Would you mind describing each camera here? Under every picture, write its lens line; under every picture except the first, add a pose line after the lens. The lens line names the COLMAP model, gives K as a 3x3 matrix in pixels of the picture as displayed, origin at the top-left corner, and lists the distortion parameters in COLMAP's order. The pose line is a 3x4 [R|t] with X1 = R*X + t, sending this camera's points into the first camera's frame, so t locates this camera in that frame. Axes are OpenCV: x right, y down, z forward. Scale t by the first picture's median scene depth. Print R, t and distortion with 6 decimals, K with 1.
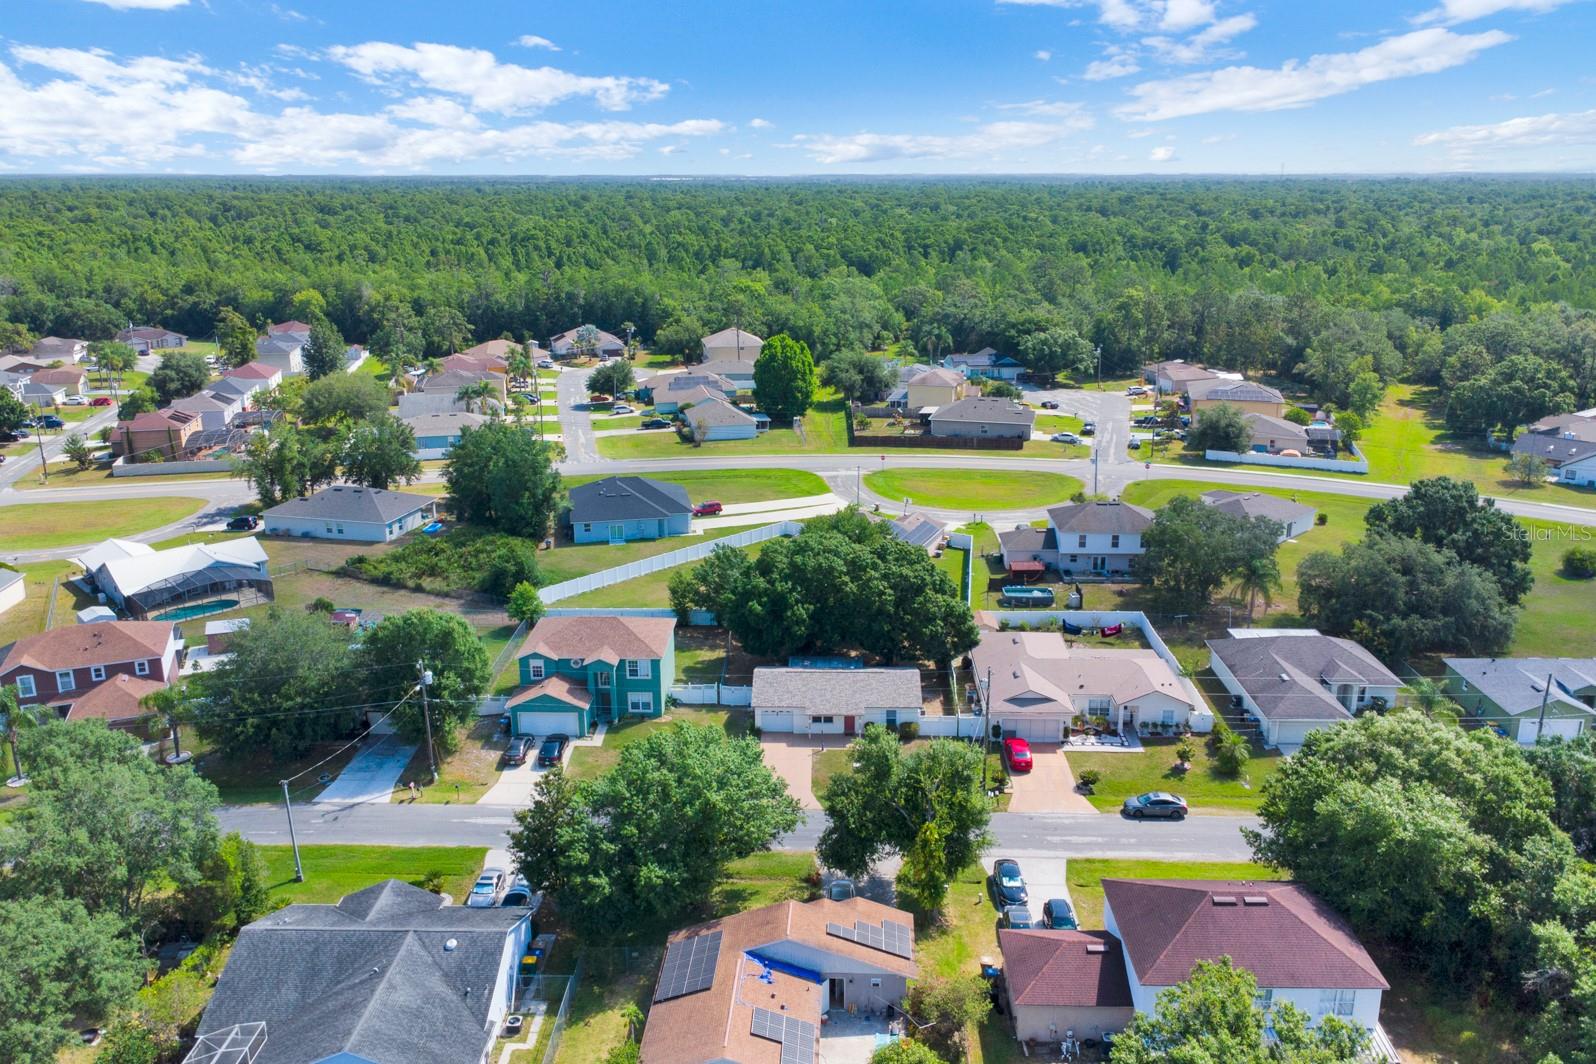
lens RADIAL K [[1178.9, 0, 796.6], [0, 1178.9, 563.1], [0, 0, 1]] dist [0.025832, 0.000562]
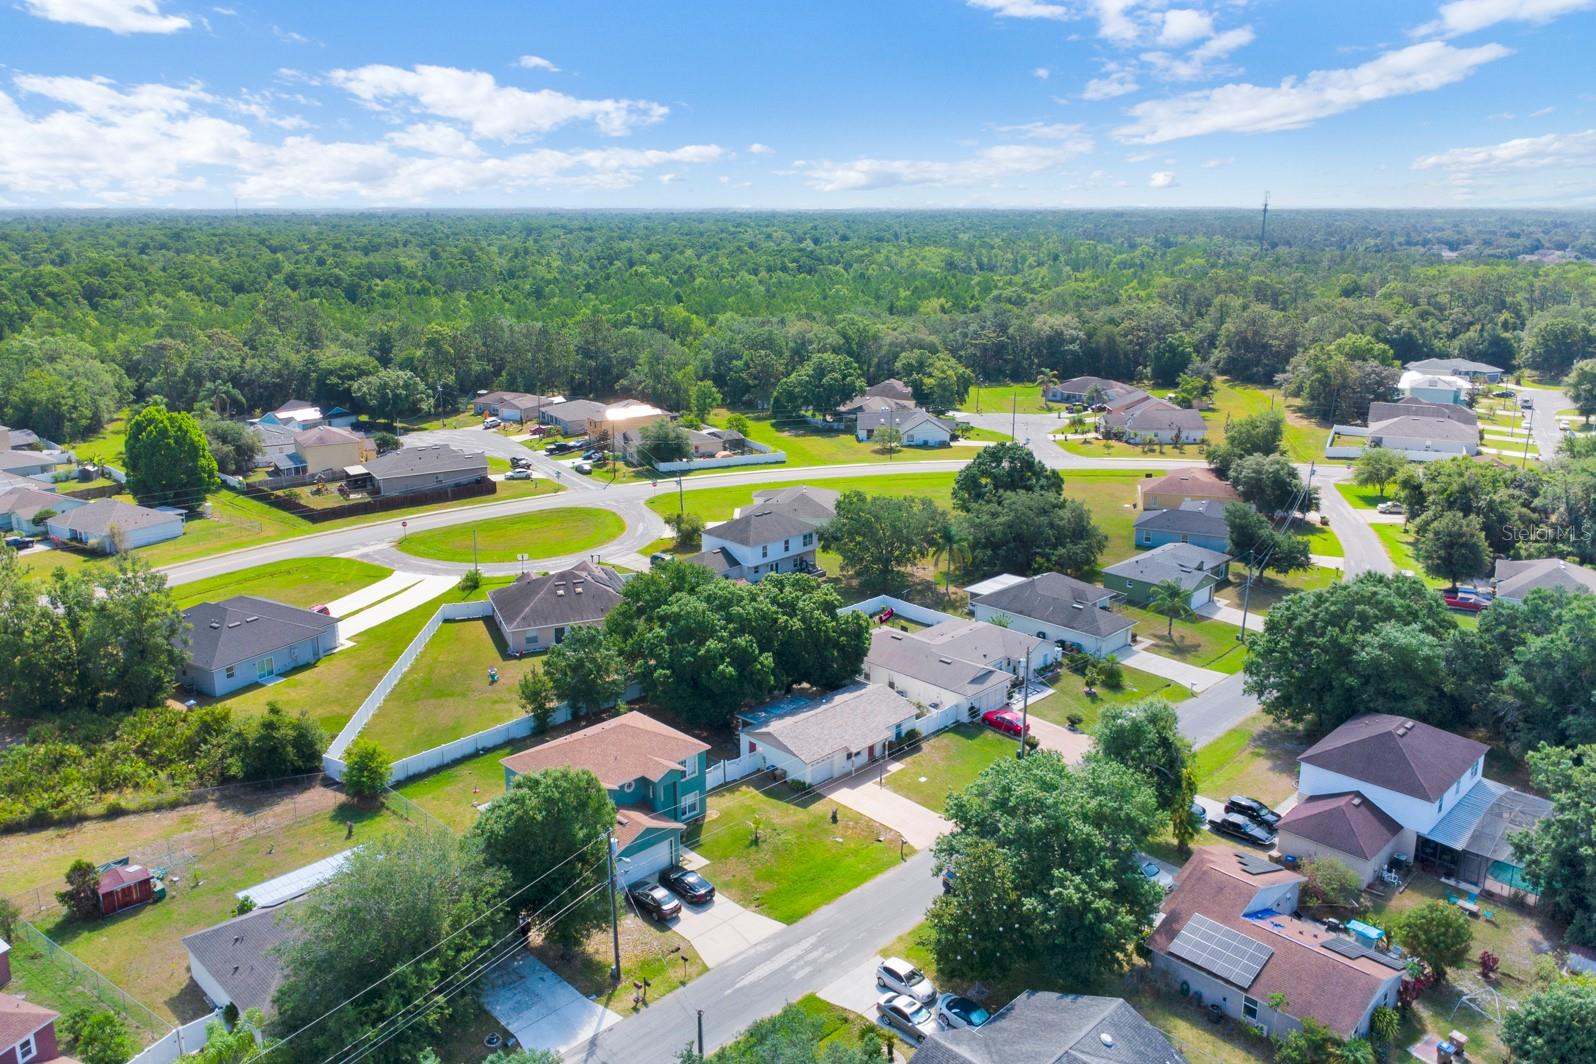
lens RADIAL K [[1178.9, 0, 796.6], [0, 1178.9, 563.1], [0, 0, 1]] dist [0.025832, 0.000562]
pose [[0.700590, -0.209857, 0.682007, -0.654819], [0.228240, 0.971468, 0.064467, -0.098699], [-0.676077, 0.110496, 0.728499, 0.290917]]
